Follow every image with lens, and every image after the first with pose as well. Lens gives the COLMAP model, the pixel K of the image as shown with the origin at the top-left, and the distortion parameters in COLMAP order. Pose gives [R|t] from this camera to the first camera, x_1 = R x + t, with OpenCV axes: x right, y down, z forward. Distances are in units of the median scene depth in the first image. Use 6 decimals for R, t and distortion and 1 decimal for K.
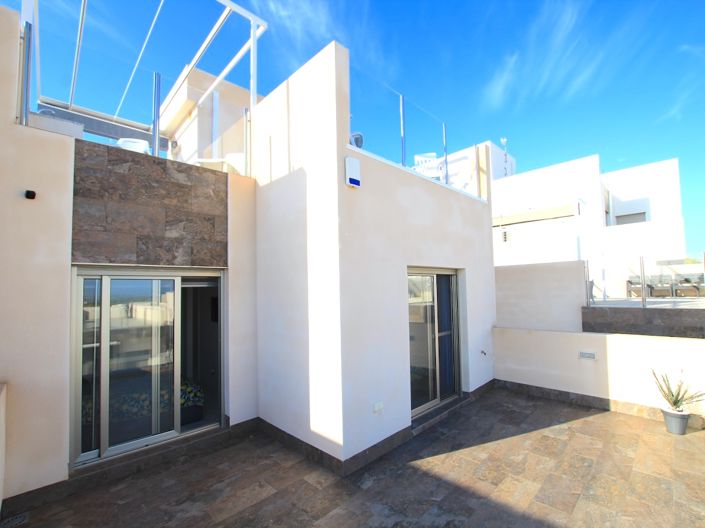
lens RADIAL K [[322.0, 0, 342.0], [0, 322.0, 267.9], [0, 0, 1]] dist [-0.017709, 0.000348]
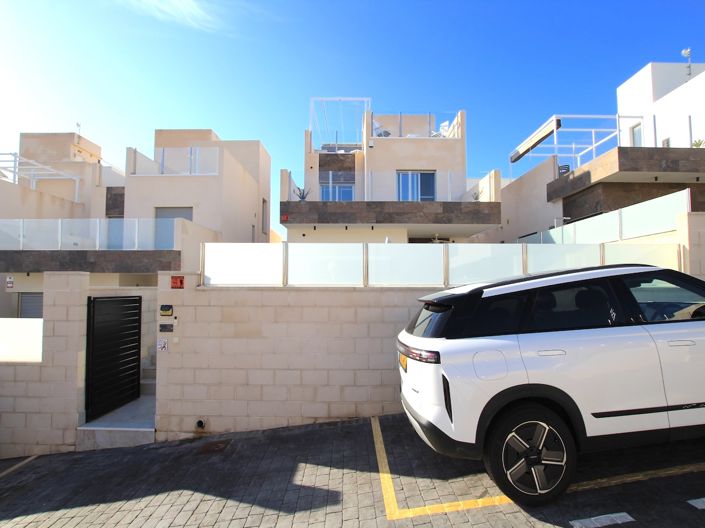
lens RADIAL K [[322.0, 0, 342.0], [0, 322.0, 267.9], [0, 0, 1]] dist [-0.017709, 0.000348]
pose [[0.726398, -0.016769, -0.687070, 1.509440], [0.024691, 0.999694, 0.001705, 0.731398], [0.686831, -0.018202, 0.726590, -1.267343]]
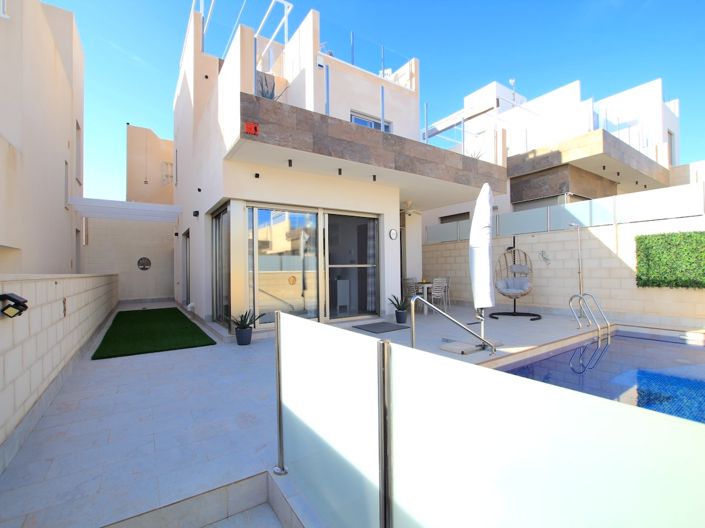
lens RADIAL K [[322.0, 0, 342.0], [0, 322.0, 267.9], [0, 0, 1]] dist [-0.017709, 0.000348]
pose [[0.984357, 0.011044, -0.175840, 0.438363], [-0.000965, 0.998356, 0.057303, 0.775018], [0.176184, -0.056237, 0.982750, -1.005074]]
